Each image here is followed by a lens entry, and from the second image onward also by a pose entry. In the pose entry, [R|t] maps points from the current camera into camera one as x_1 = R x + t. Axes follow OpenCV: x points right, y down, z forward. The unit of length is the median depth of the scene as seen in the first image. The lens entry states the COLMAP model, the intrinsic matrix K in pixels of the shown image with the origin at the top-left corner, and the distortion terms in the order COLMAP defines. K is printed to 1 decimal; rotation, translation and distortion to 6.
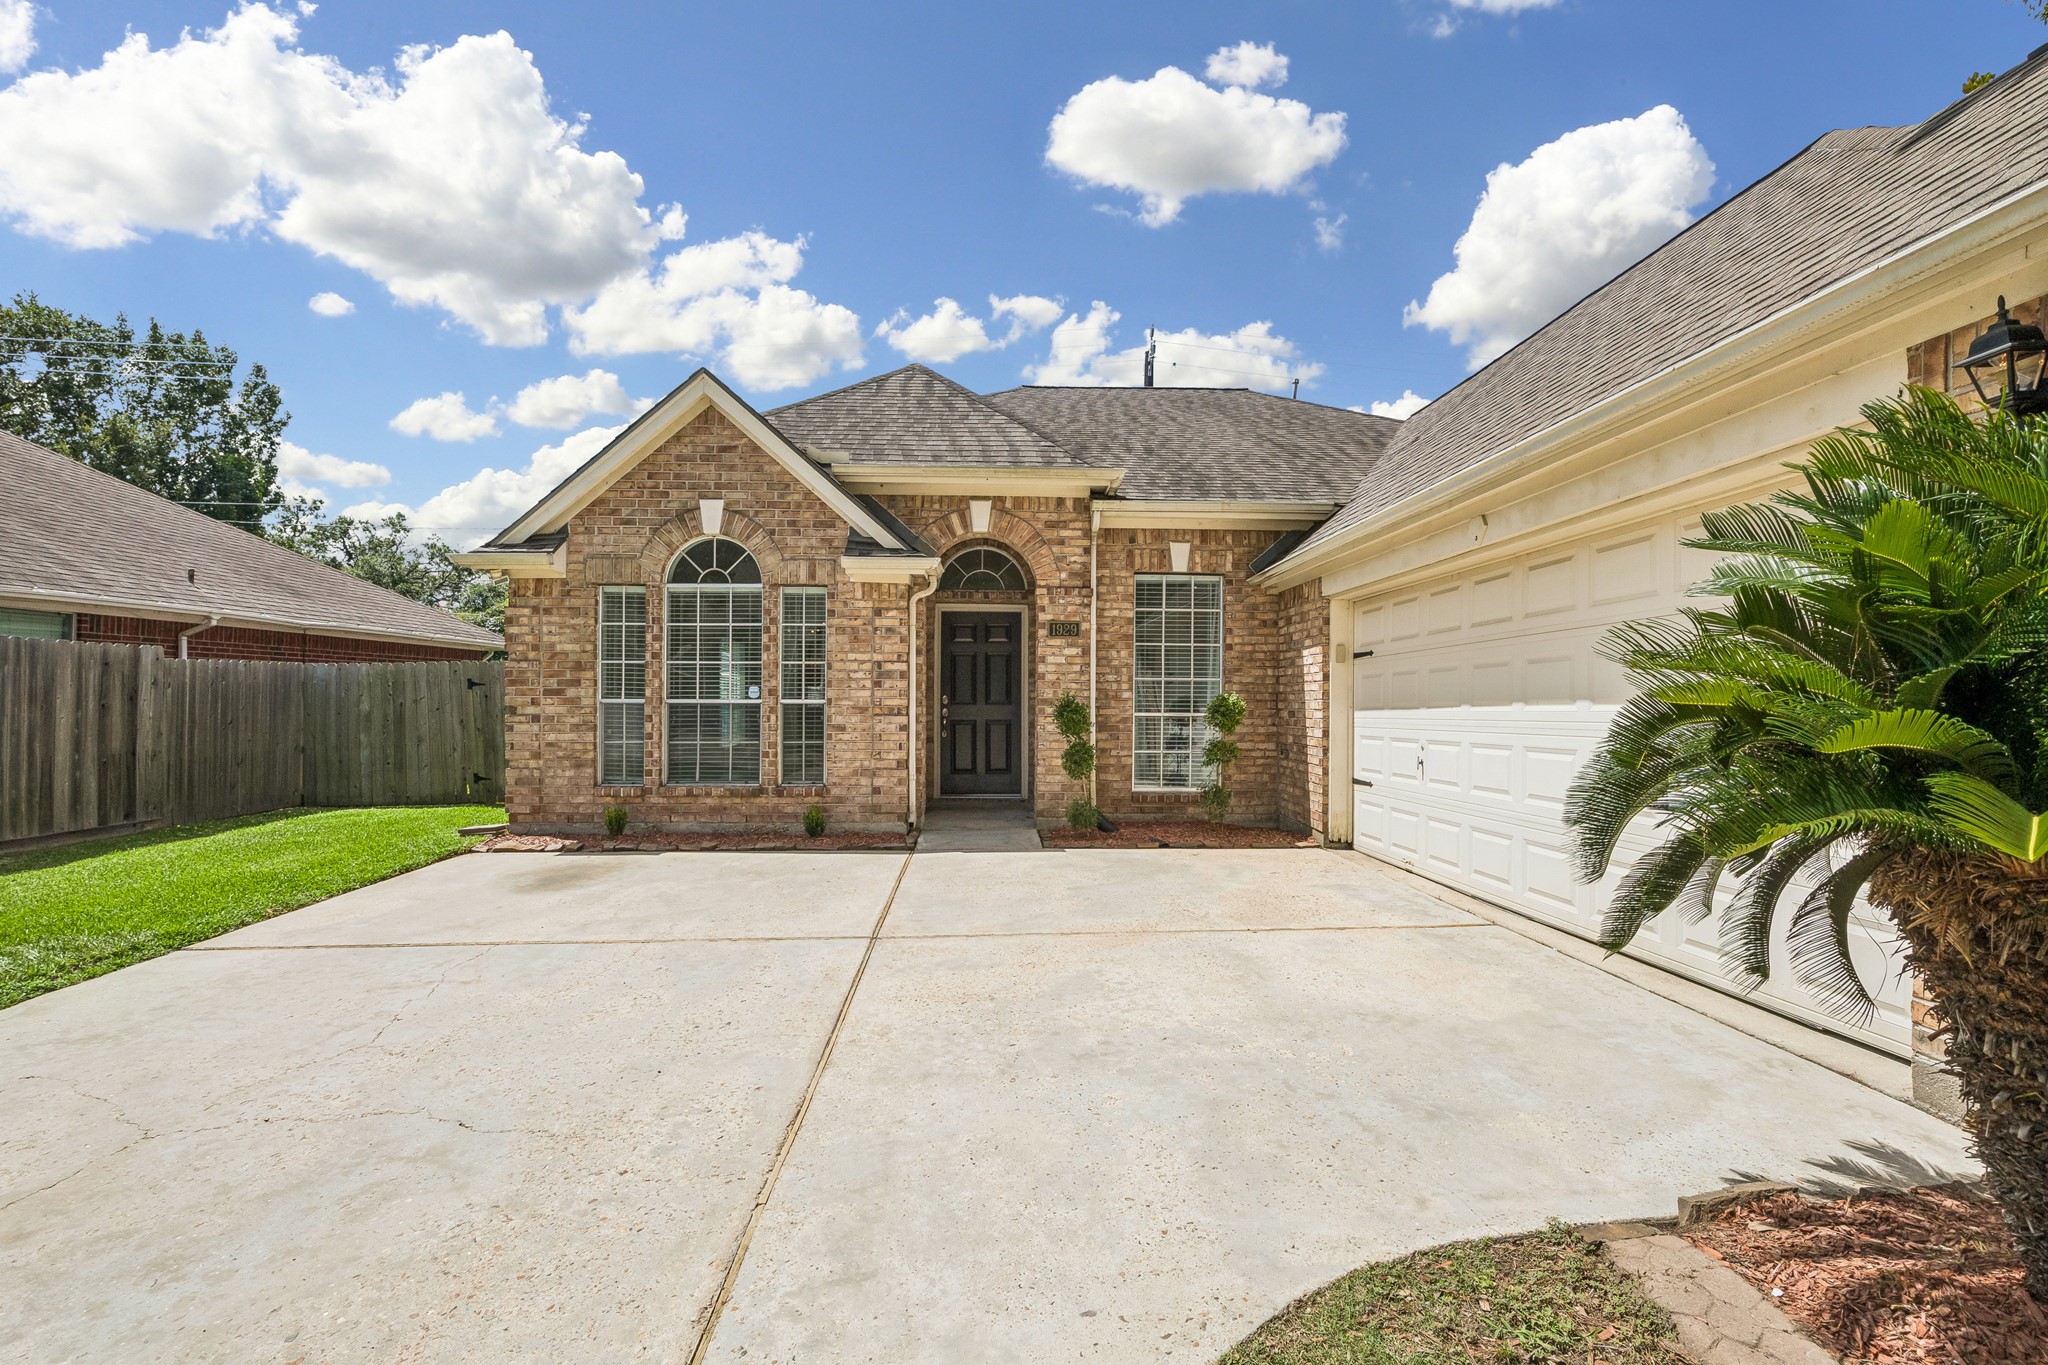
lens RADIAL K [[898.5, 0, 1023.1], [0, 898.5, 712.1], [0, 0, 1]] dist [-0.017834, -0.000009]
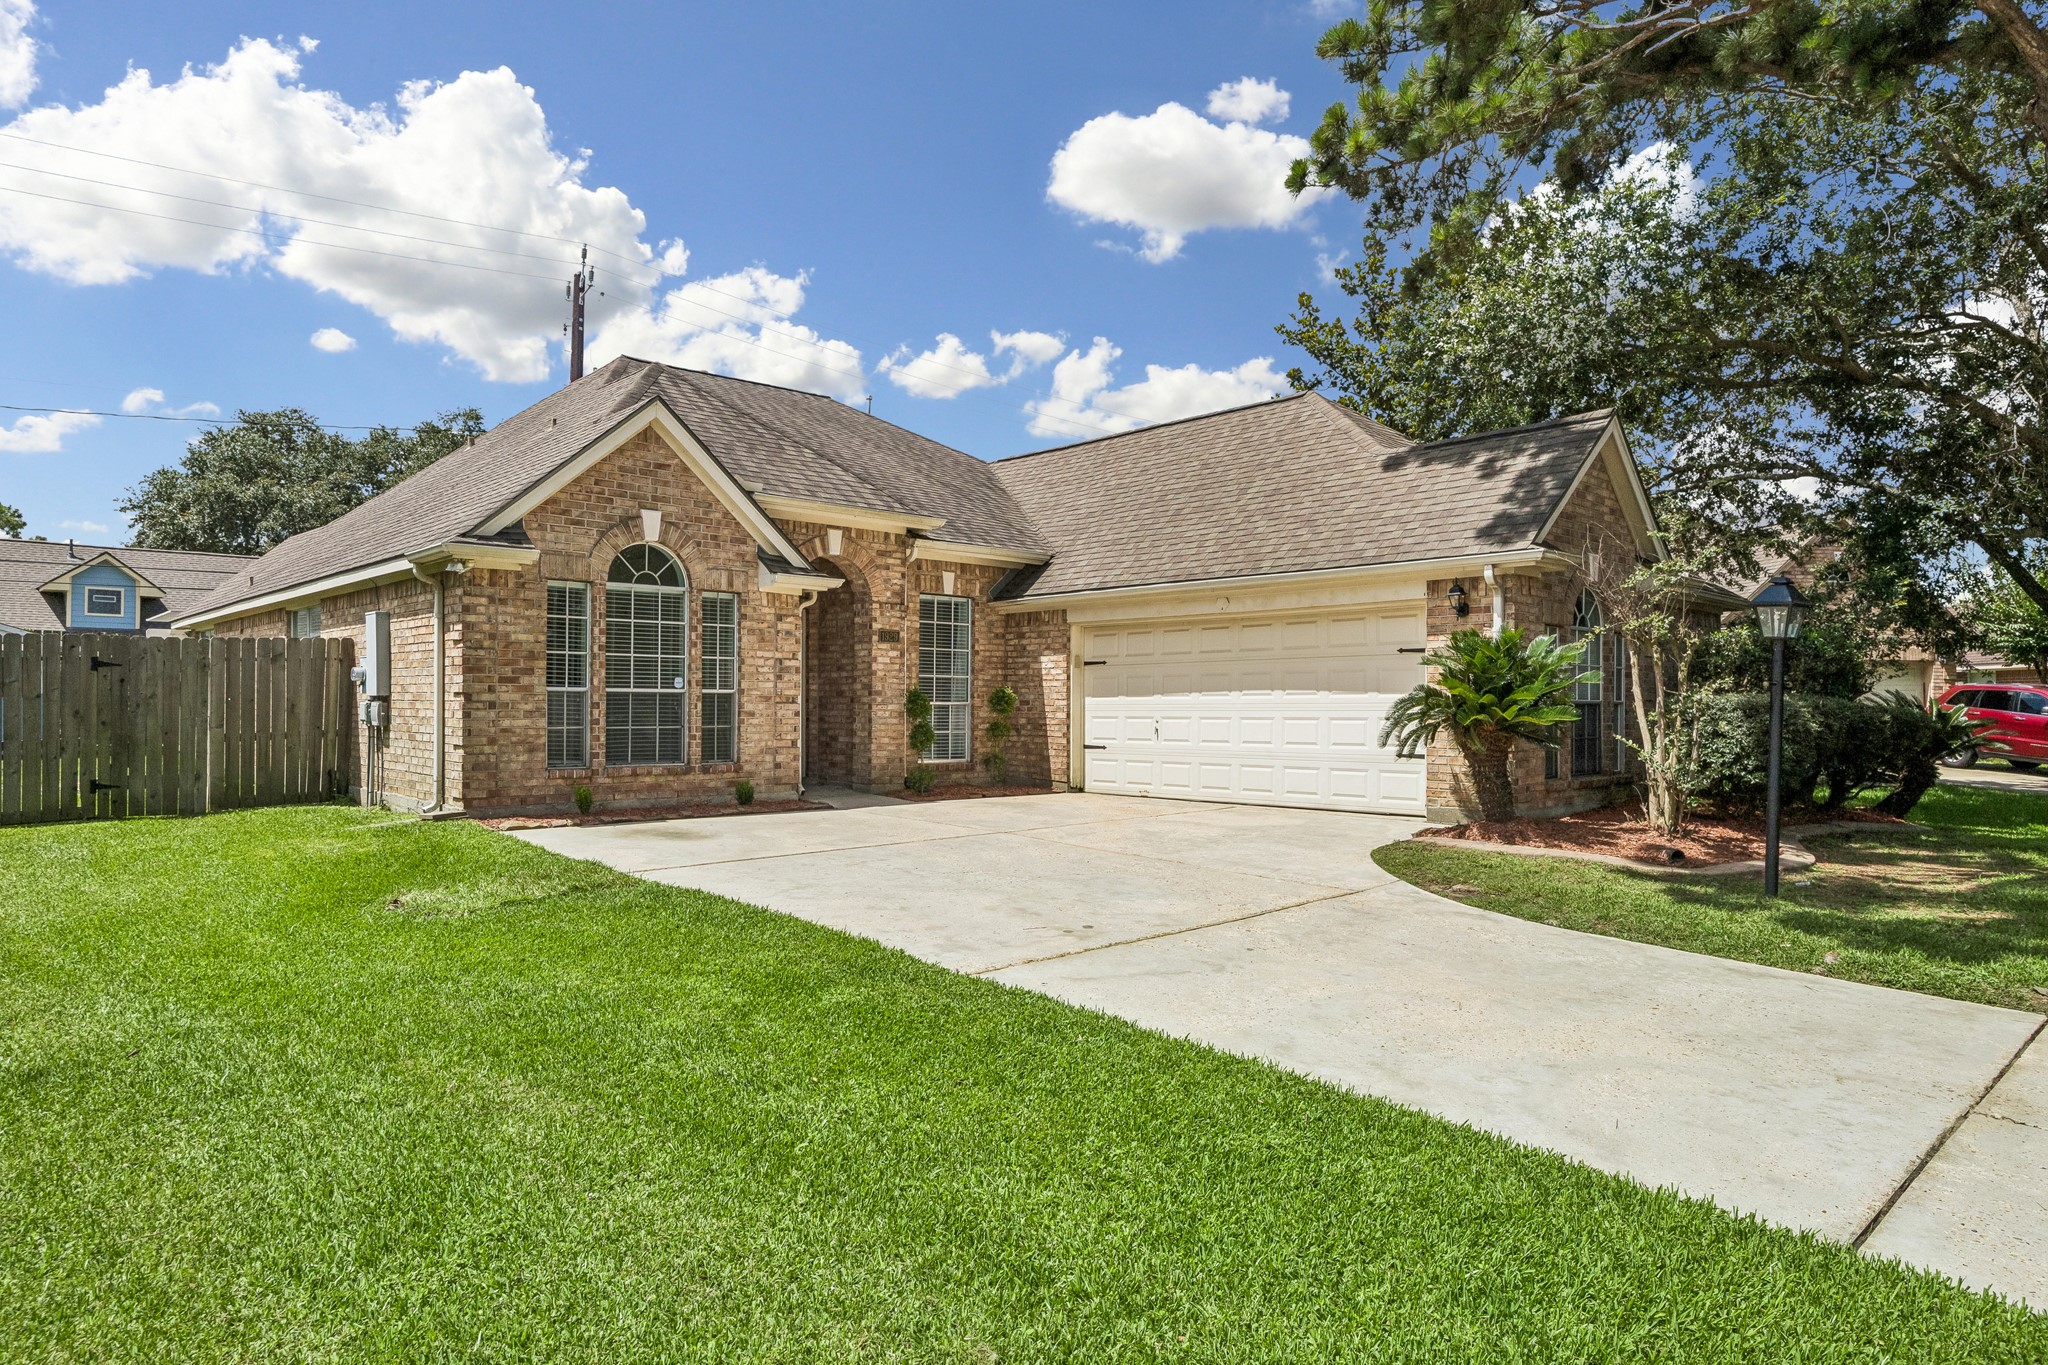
lens RADIAL K [[1234.3, 0, 1016.8], [0, 1234.3, 703.9], [0, 0, 1]] dist [0.007940, 0.000963]
pose [[0.760554, 0.001849, 0.649271, -0.995028], [0.002774, 0.999978, -0.006096, 0.015622], [-0.649268, 0.006438, 0.760532, -0.467821]]
